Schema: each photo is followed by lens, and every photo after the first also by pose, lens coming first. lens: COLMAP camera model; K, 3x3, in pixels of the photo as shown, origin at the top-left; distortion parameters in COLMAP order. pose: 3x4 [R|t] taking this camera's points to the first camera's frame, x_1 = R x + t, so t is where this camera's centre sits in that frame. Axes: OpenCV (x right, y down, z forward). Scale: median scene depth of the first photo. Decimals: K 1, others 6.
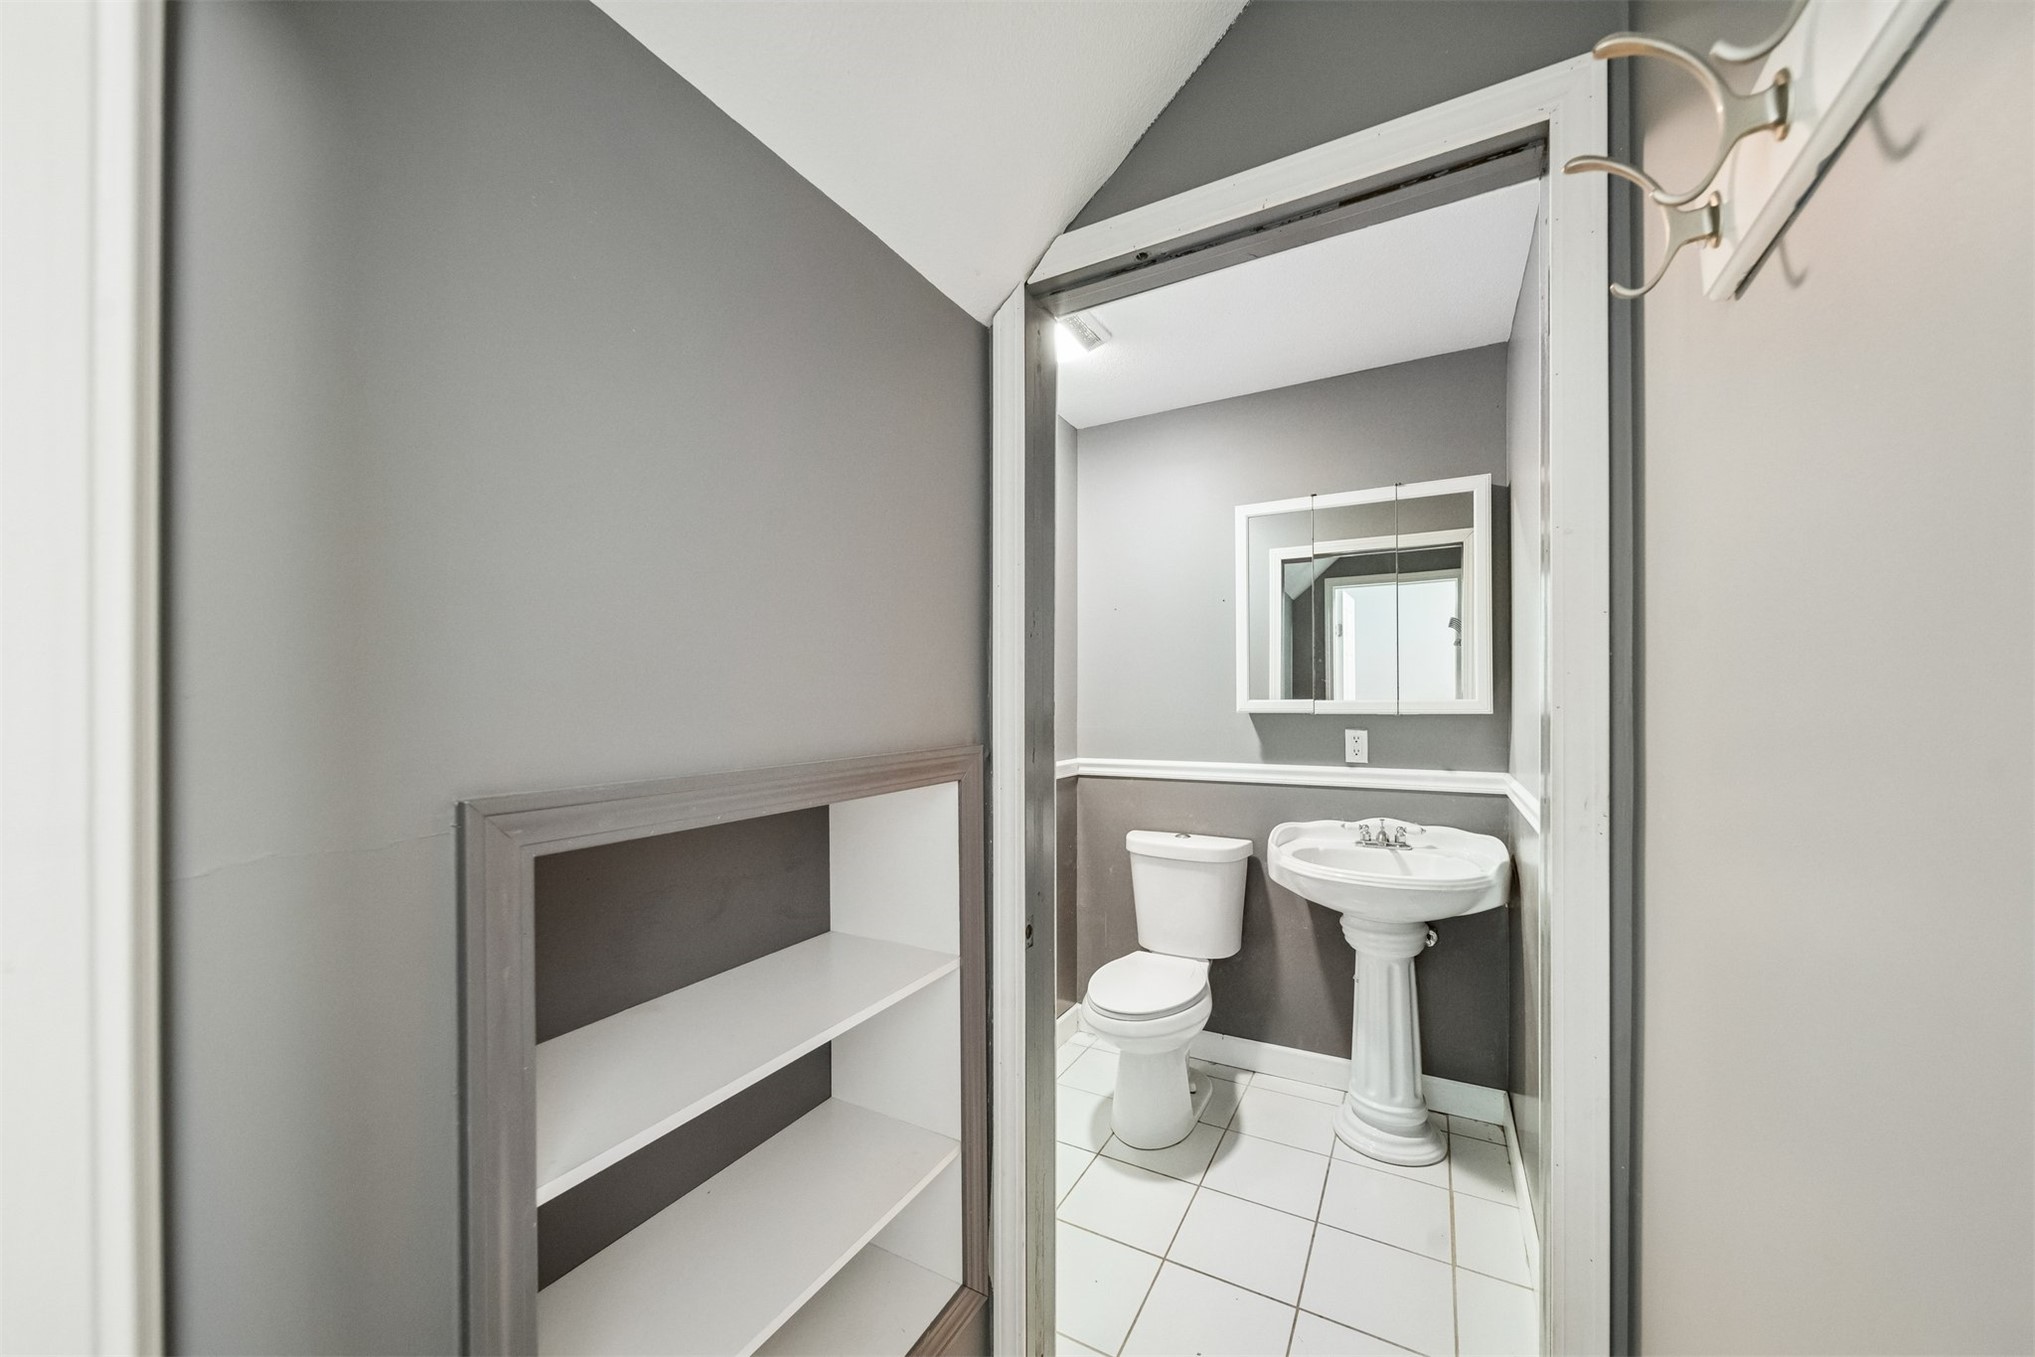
lens RADIAL K [[720.2, 0, 1028.4], [0, 720.2, 692.1], [0, 0, 1]] dist [-0.000576, -0.001161]
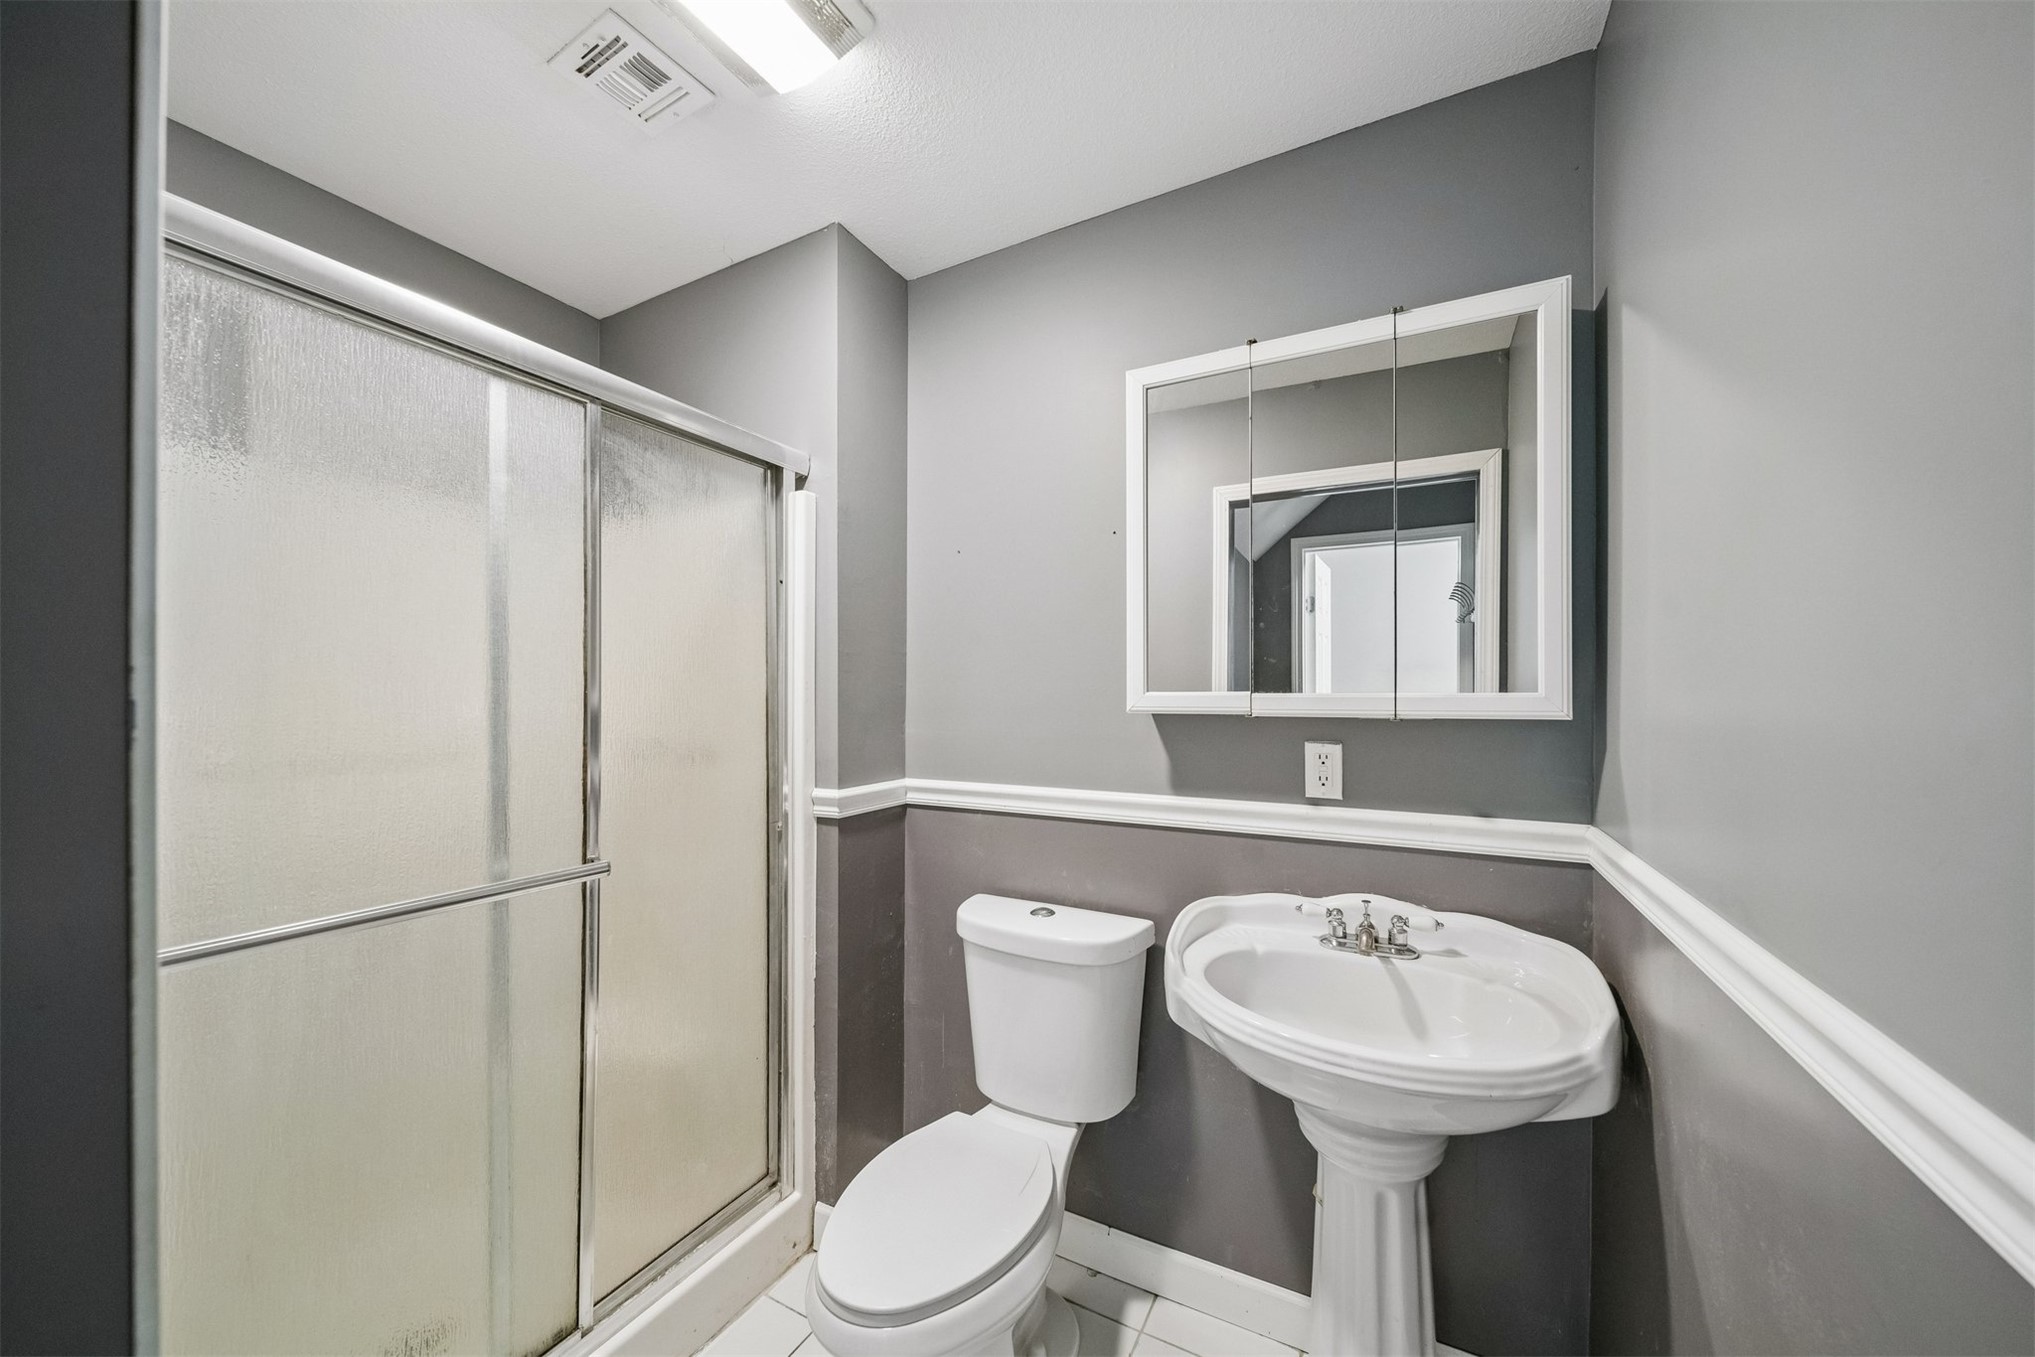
lens RADIAL K [[720.2, 0, 1011.8], [0, 720.2, 684.6], [0, 0, 1]] dist [-0.000576, -0.001161]
pose [[0.999981, 0.005088, 0.003477, 0.195668], [-0.005091, 0.999987, 0.000871, 0.004609], [-0.003473, -0.000889, 0.999994, 0.406260]]
